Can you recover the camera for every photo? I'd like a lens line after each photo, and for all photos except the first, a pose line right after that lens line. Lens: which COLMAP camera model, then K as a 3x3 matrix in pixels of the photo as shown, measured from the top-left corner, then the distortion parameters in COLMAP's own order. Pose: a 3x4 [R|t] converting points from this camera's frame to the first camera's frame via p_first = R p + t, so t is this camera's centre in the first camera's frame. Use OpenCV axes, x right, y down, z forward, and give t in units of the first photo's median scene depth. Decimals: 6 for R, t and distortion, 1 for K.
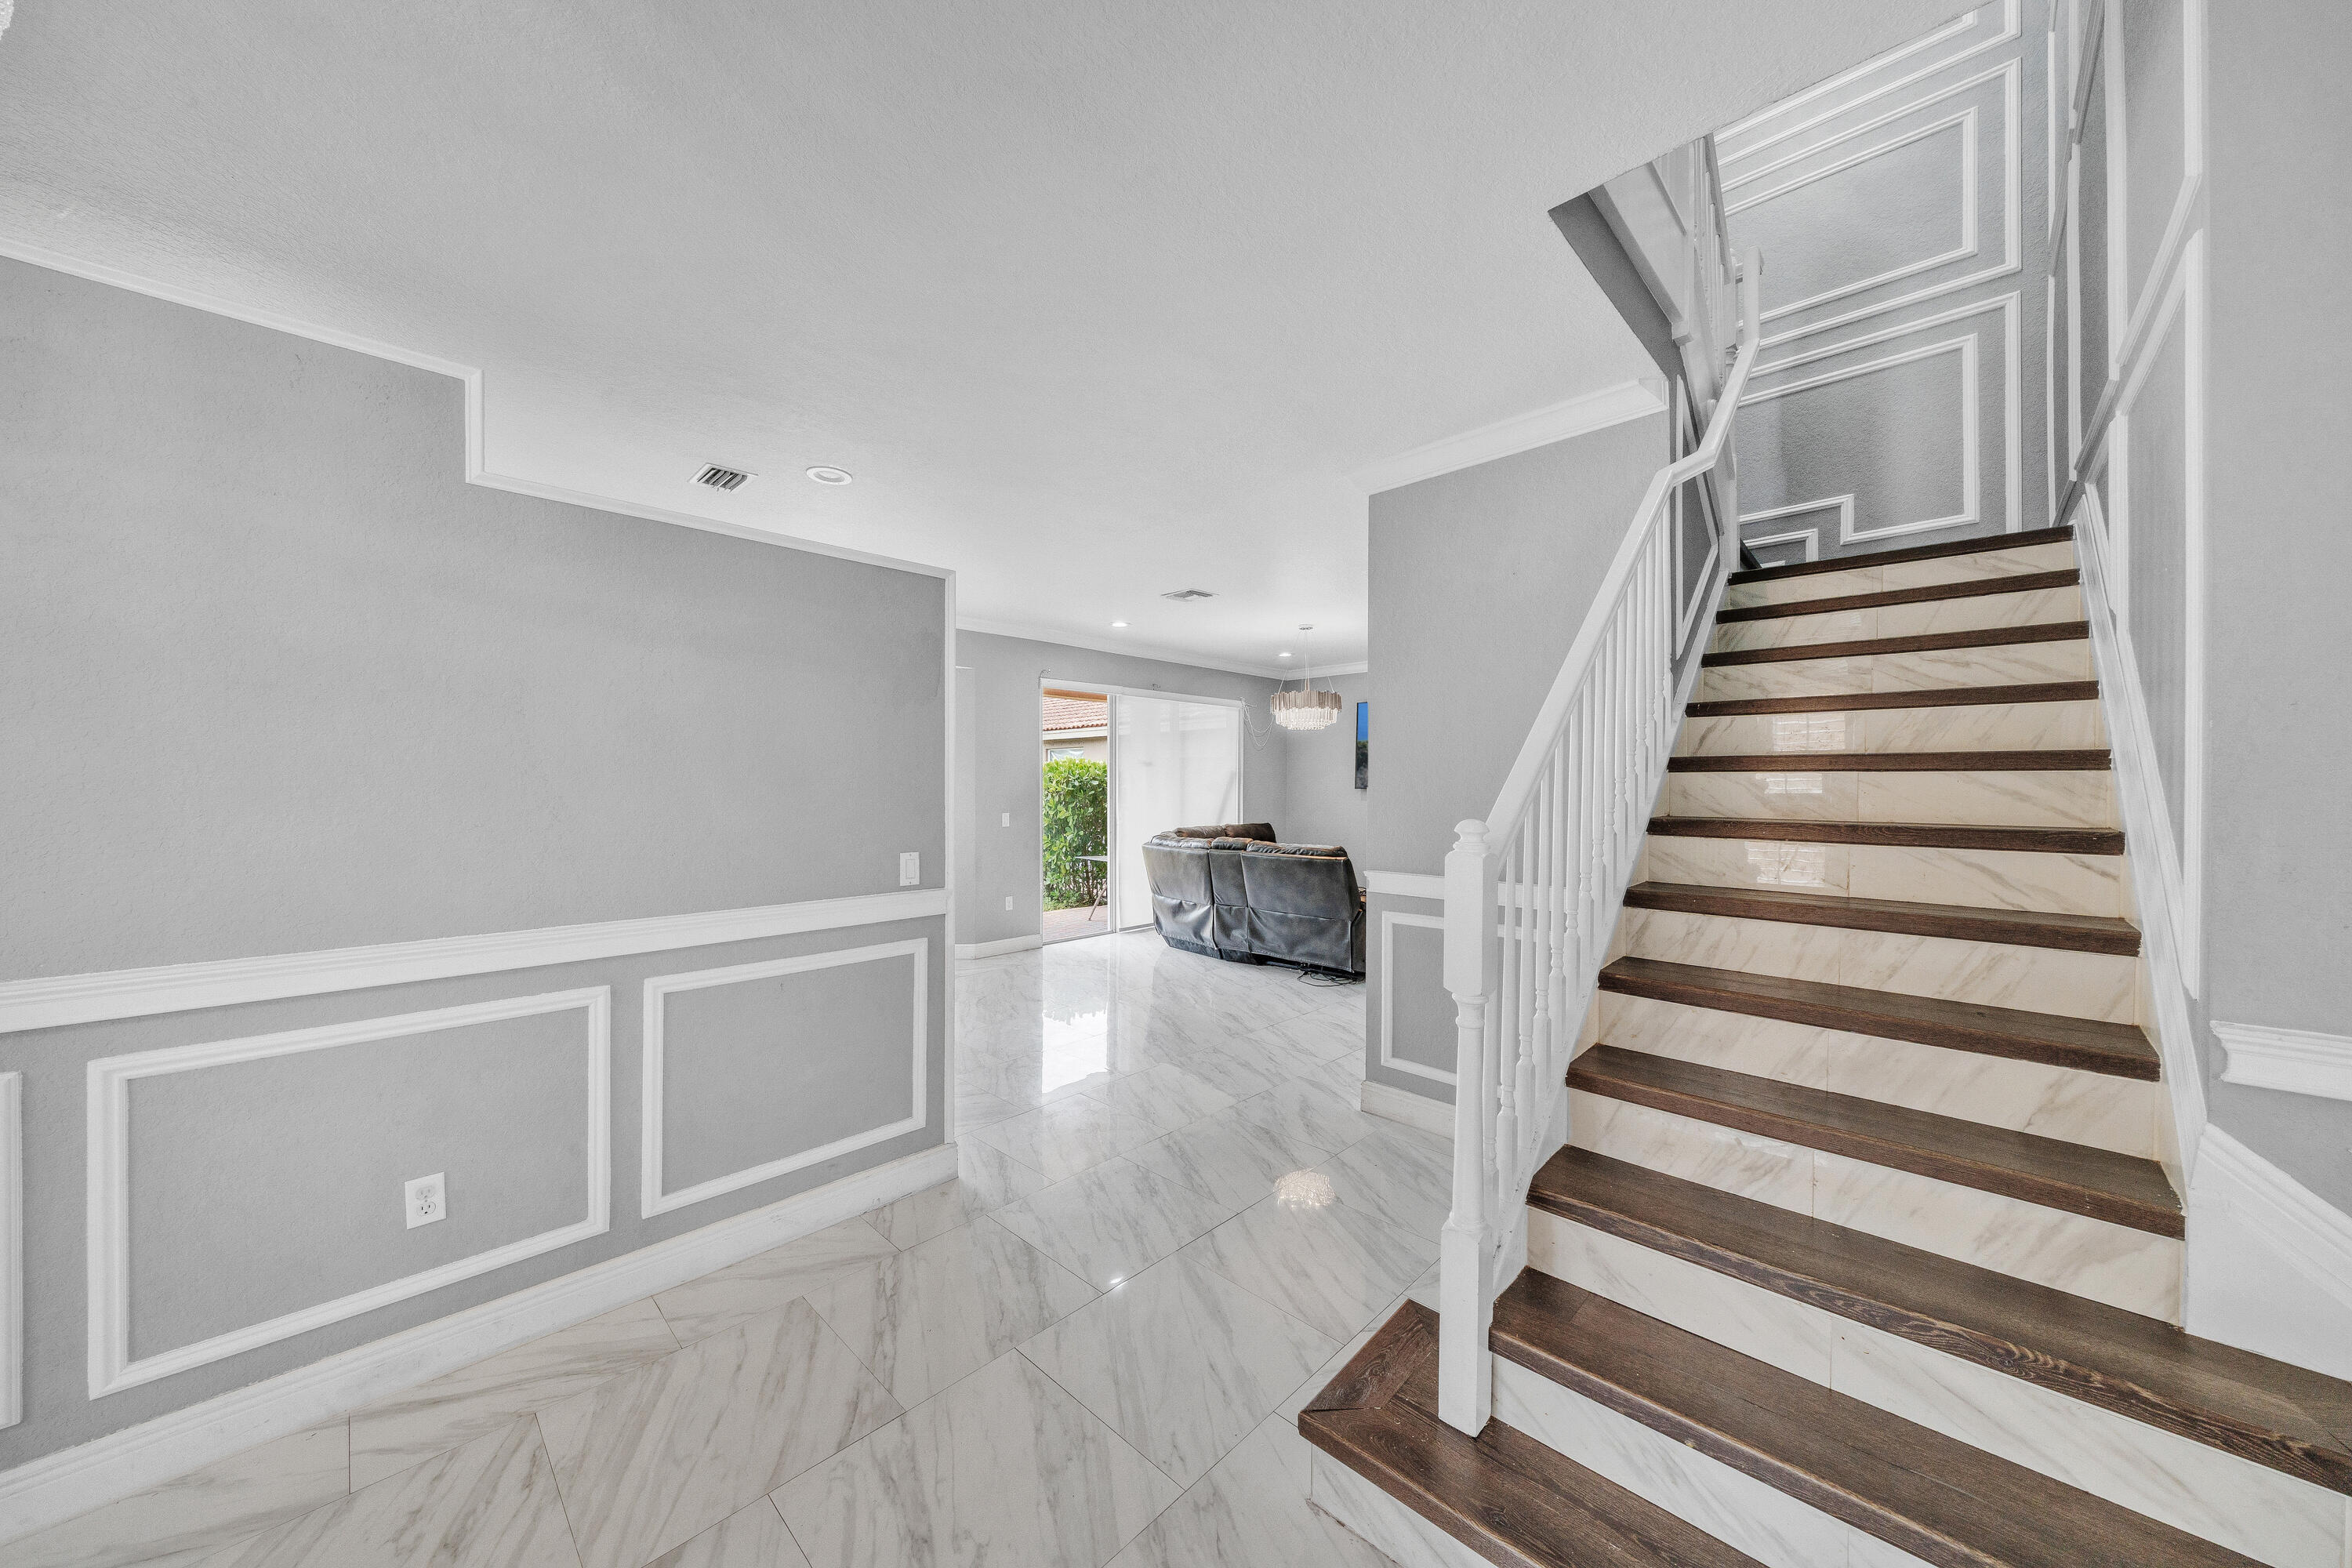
lens RADIAL K [[816.3, 0, 1176.0], [0, 816.3, 784.0], [0, 0, 1]] dist [-0.000546, -0.000005]
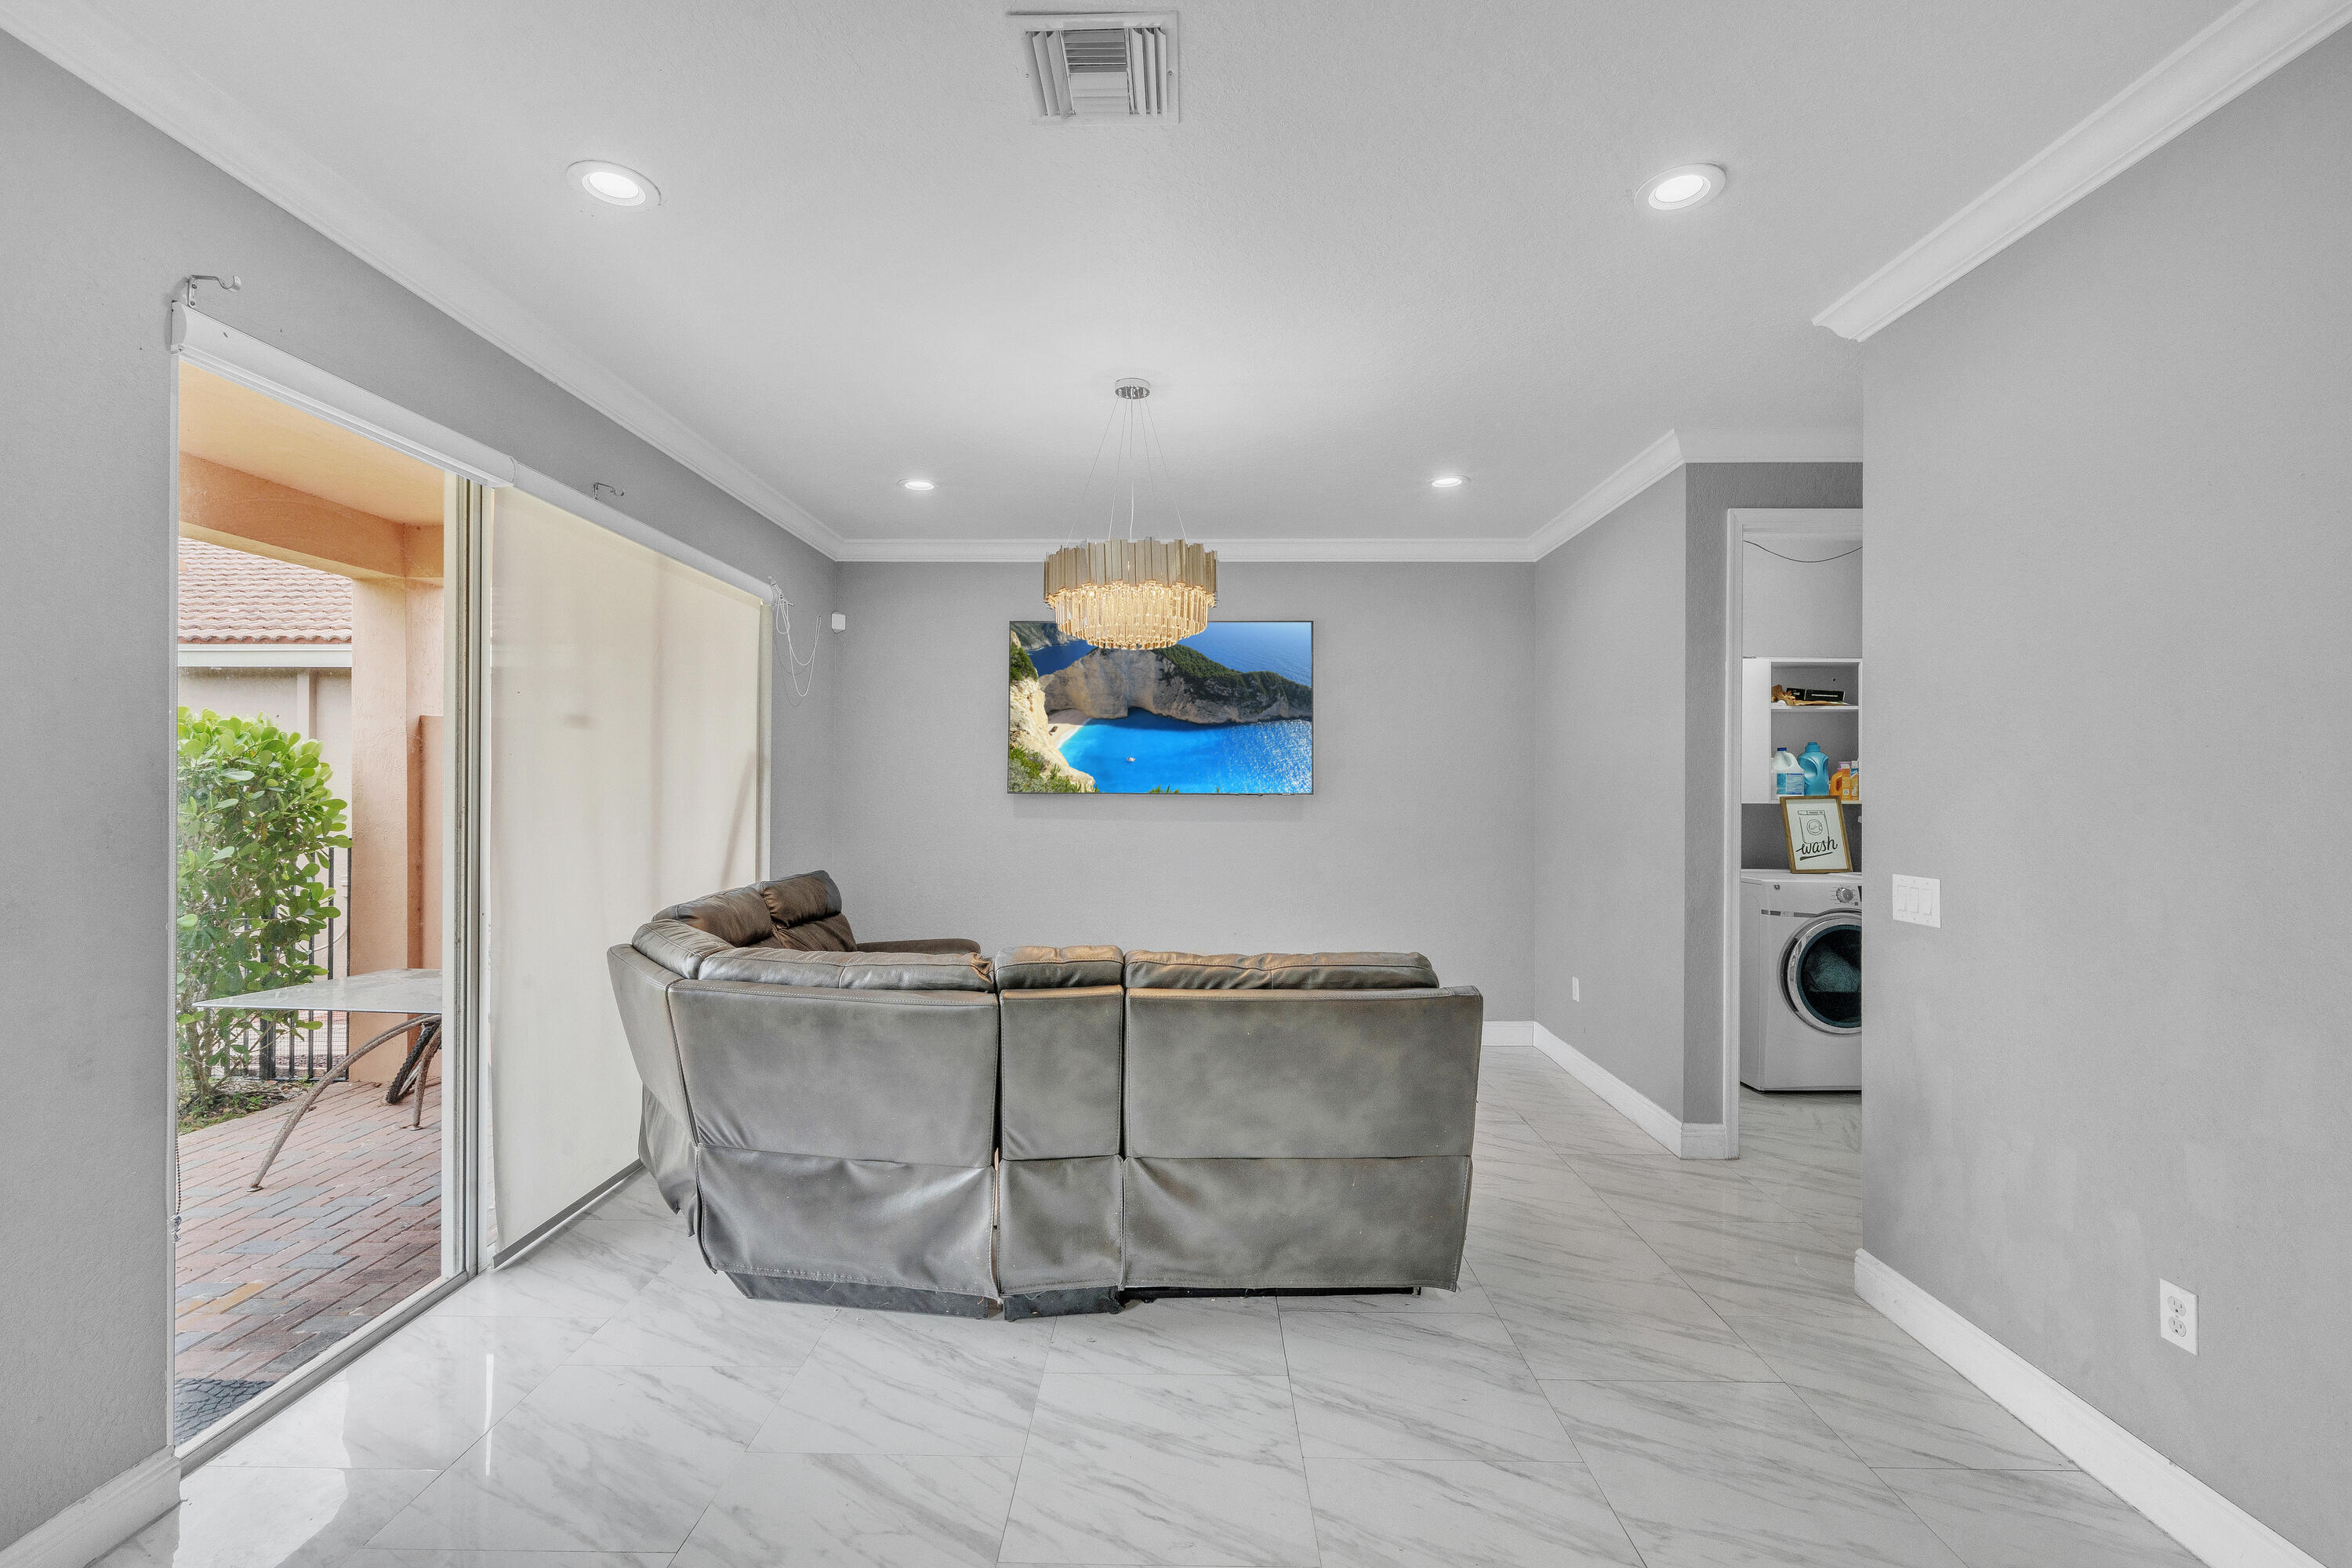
lens RADIAL K [[1015.8, 0, 1176.0], [0, 1015.8, 784.0], [0, 0, 1]] dist [0.000742, 0.000091]
pose [[0.727942, 0.008772, 0.685582, -0.174132], [-0.007276, 0.999961, -0.005069, 0.002474], [-0.685600, -0.001298, 0.727977, 0.661473]]
